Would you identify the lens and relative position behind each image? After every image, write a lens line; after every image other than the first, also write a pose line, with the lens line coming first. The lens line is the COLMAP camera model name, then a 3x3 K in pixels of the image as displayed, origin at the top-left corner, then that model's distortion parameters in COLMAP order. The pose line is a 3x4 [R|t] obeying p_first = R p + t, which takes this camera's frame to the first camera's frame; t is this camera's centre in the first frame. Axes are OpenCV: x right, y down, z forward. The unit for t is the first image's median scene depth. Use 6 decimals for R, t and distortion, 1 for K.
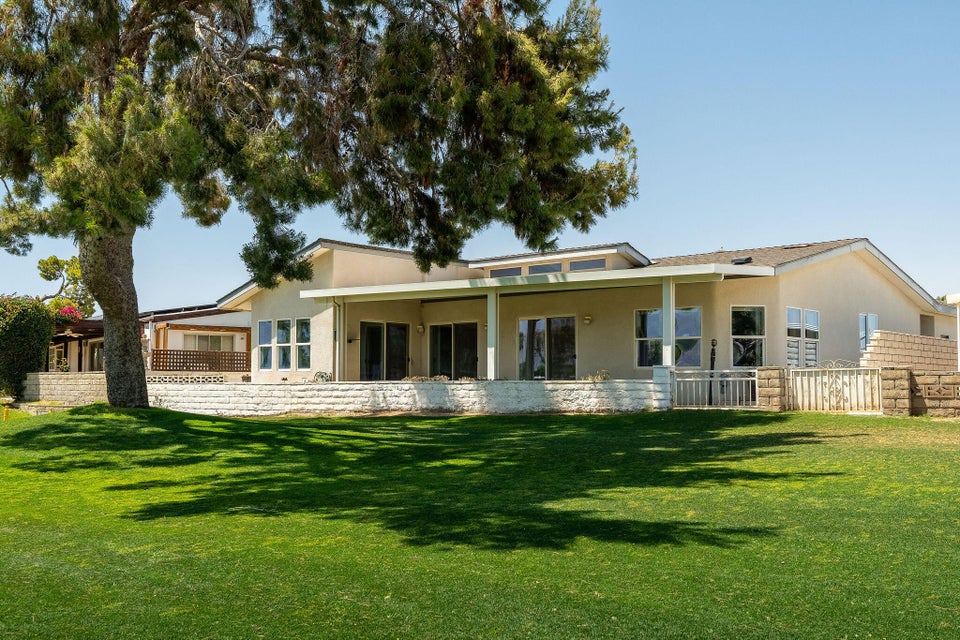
lens RADIAL K [[1028.0, 0, 478.4], [0, 1028.0, 321.8], [0, 0, 1]] dist [0.010926, 0.000000]
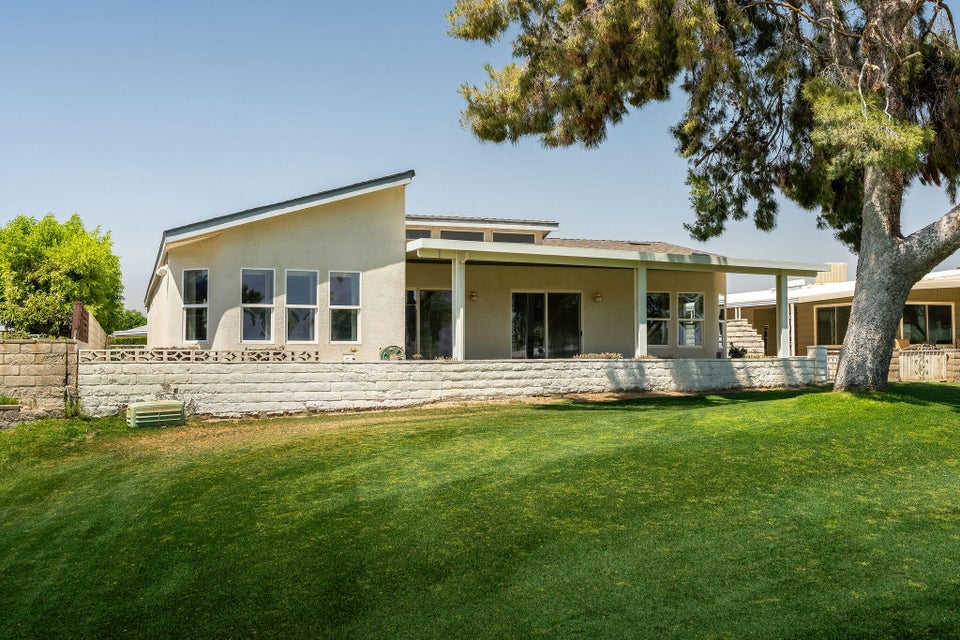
lens RADIAL K [[1028.0, 0, 480.1], [0, 1028.0, 319.6], [0, 0, 1]] dist [0.010926, 0.000000]
pose [[0.474815, 0.027588, 0.879653, -0.845047], [-0.057104, 0.998368, -0.000488, 0.027952], [-0.878231, -0.050000, 0.475616, 0.626528]]
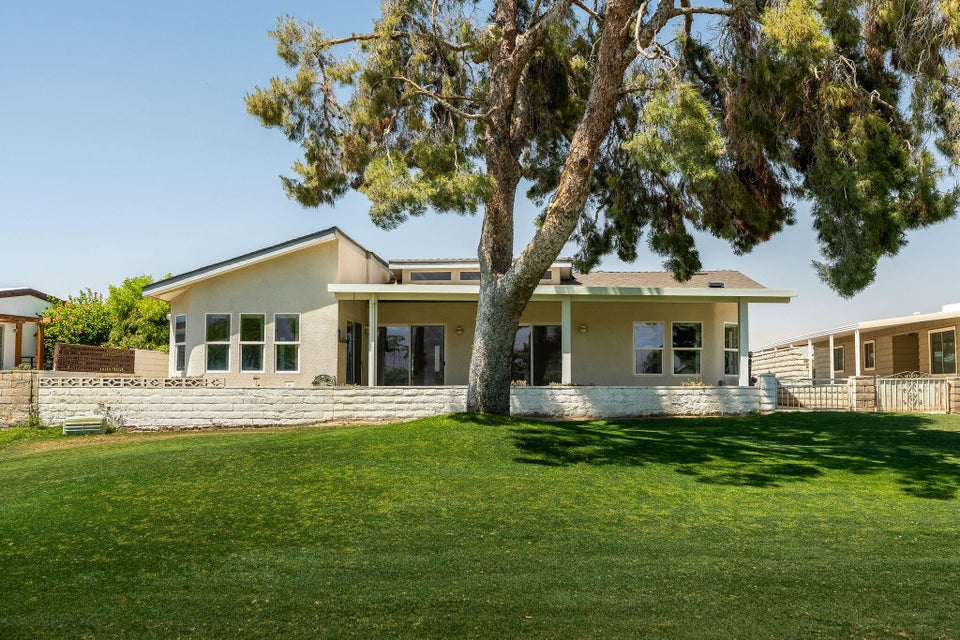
lens RADIAL K [[1028.0, 0, 485.2], [0, 1028.0, 317.8], [0, 0, 1]] dist [0.010926, 0.000000]
pose [[0.799540, 0.039601, 0.599306, -0.623514], [-0.039782, 0.999124, -0.012947, 0.005355], [-0.599294, -0.013490, 0.800415, 0.208709]]
